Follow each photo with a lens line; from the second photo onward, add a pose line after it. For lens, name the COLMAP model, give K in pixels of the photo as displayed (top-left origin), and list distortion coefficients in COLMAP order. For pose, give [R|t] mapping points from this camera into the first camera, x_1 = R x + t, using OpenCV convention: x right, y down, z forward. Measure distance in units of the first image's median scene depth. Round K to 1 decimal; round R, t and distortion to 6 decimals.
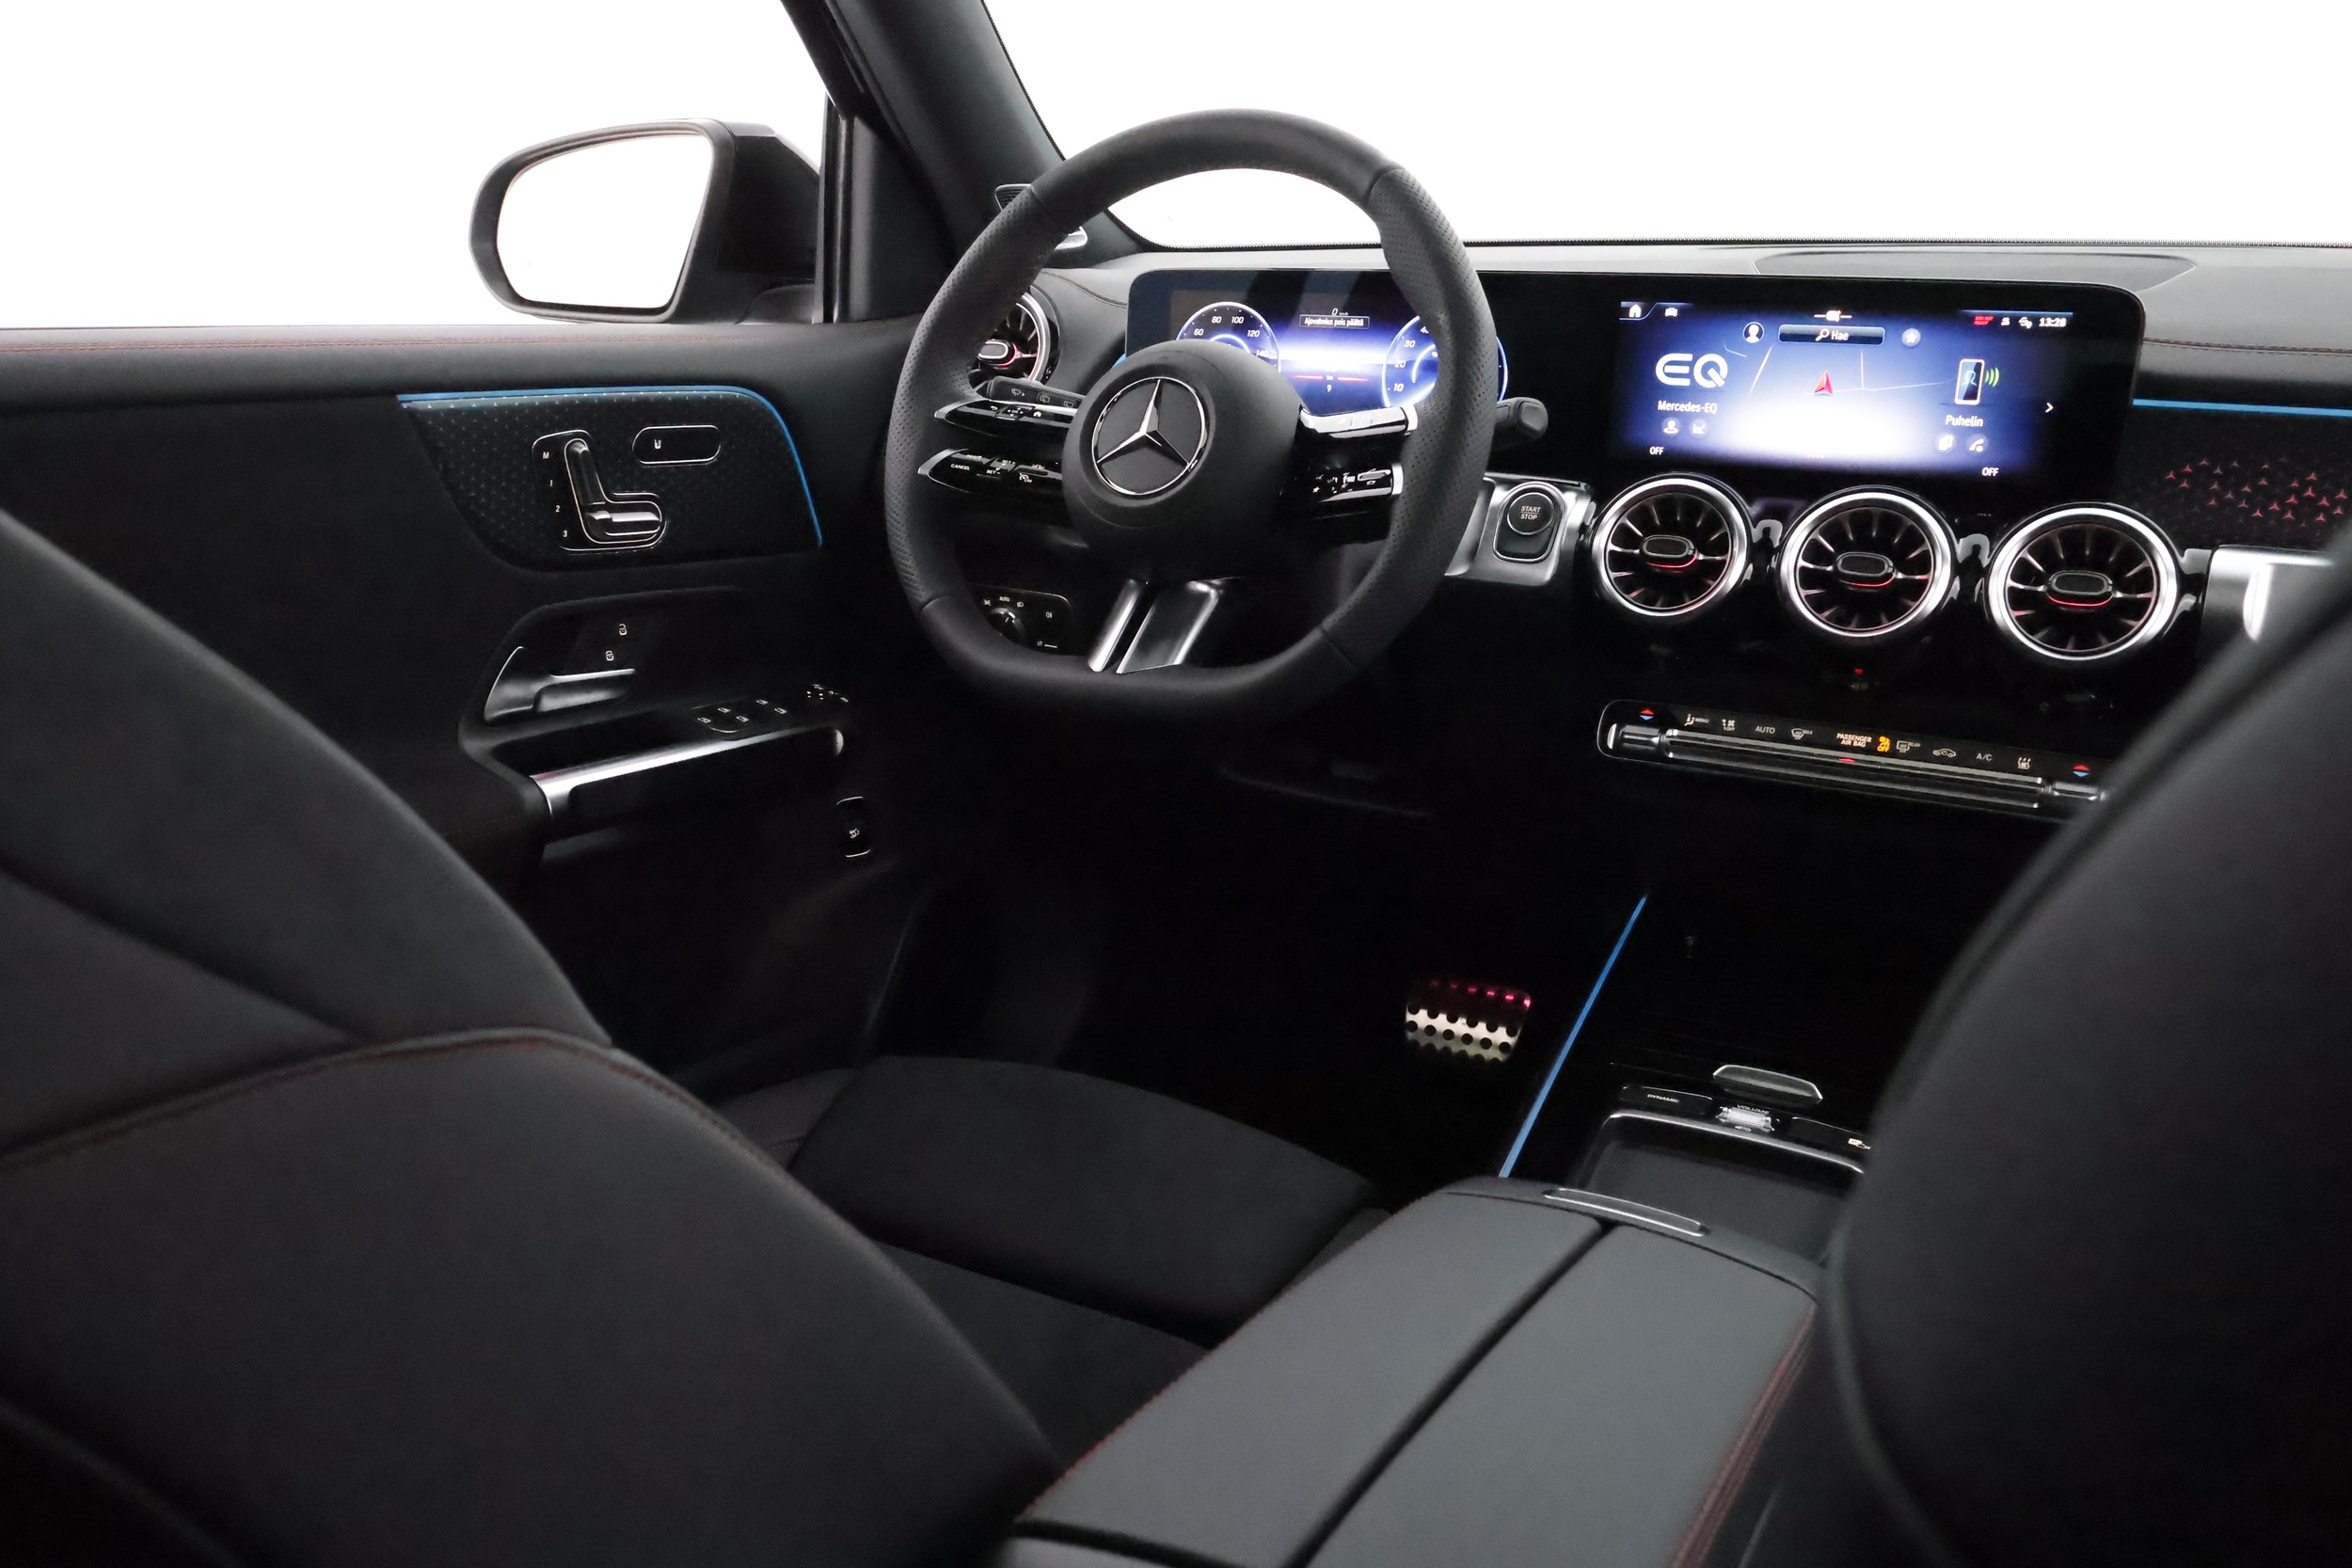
lens RADIAL K [[1860.3, 0, 1178.6], [0, 1860.3, 780.4], [0, 0, 1]] dist [0.007054, -0.003931]
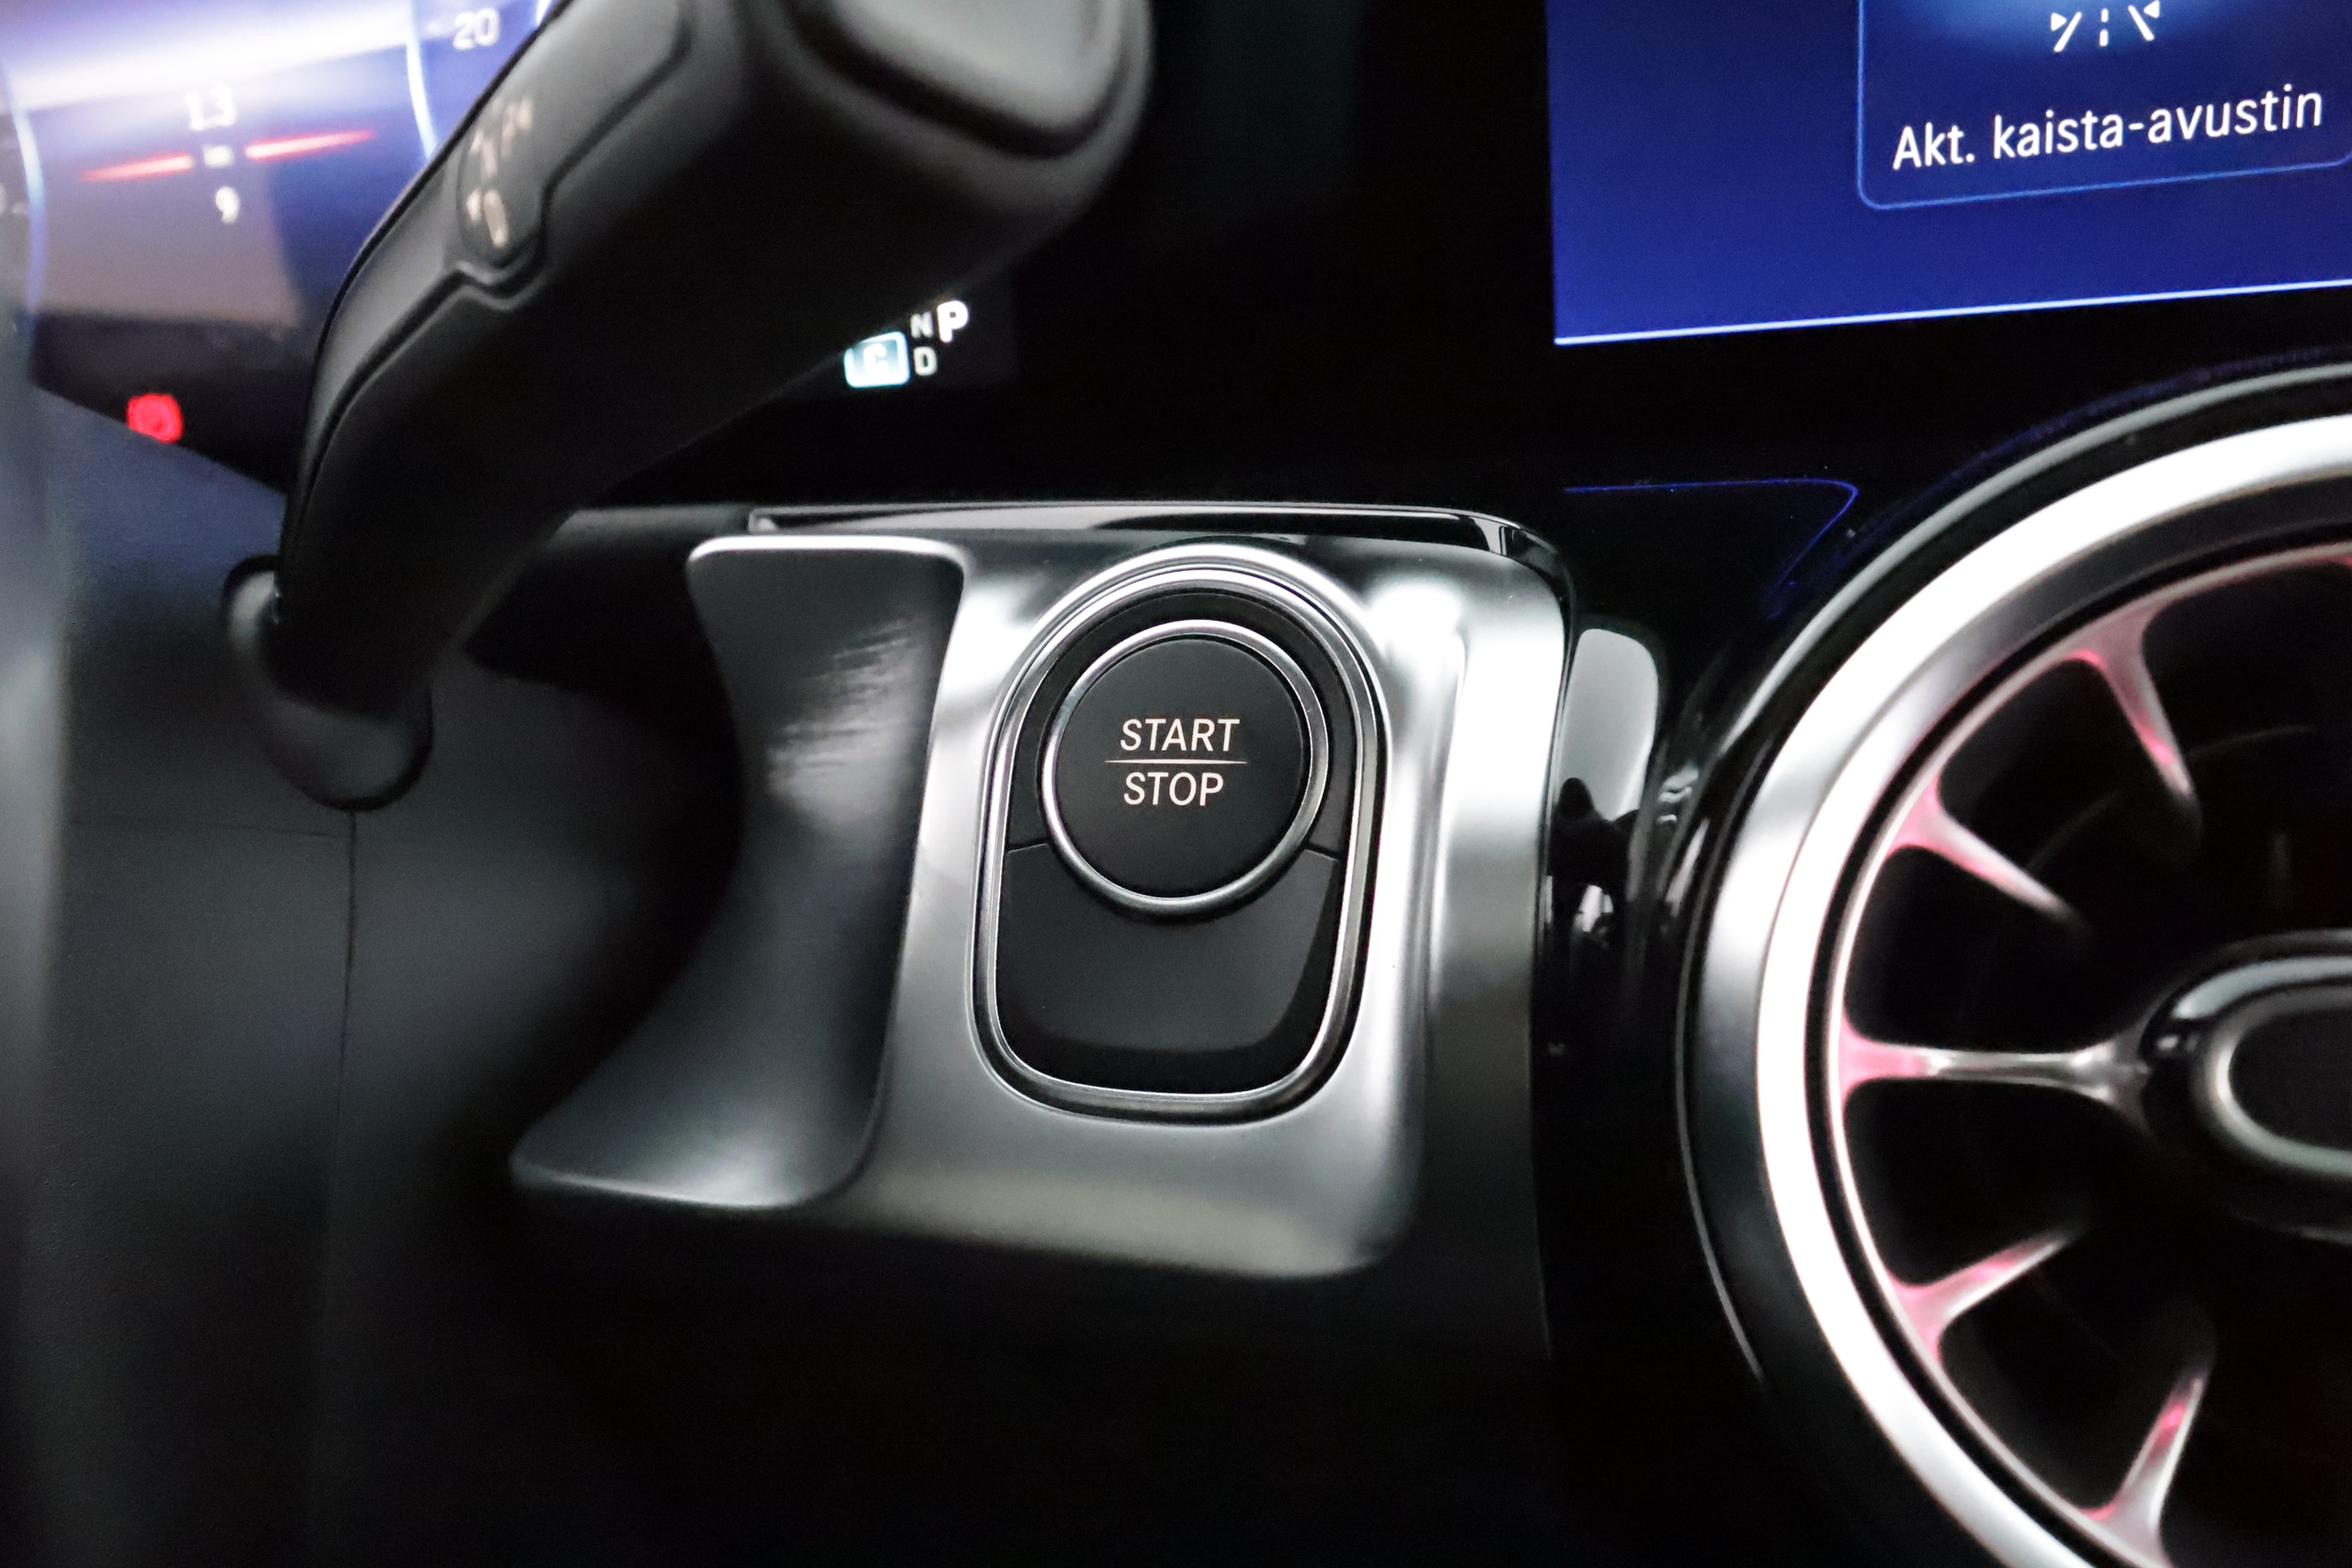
lens RADIAL K [[1860.3, 0, 1196.2], [0, 1860.3, 770.9], [0, 0, 1]] dist [0.007054, -0.003931]
pose [[0.979780, -0.155443, 0.125967, 0.169030], [0.154603, 0.987839, 0.016483, -0.143192], [-0.126997, 0.003325, 0.991897, 0.840748]]
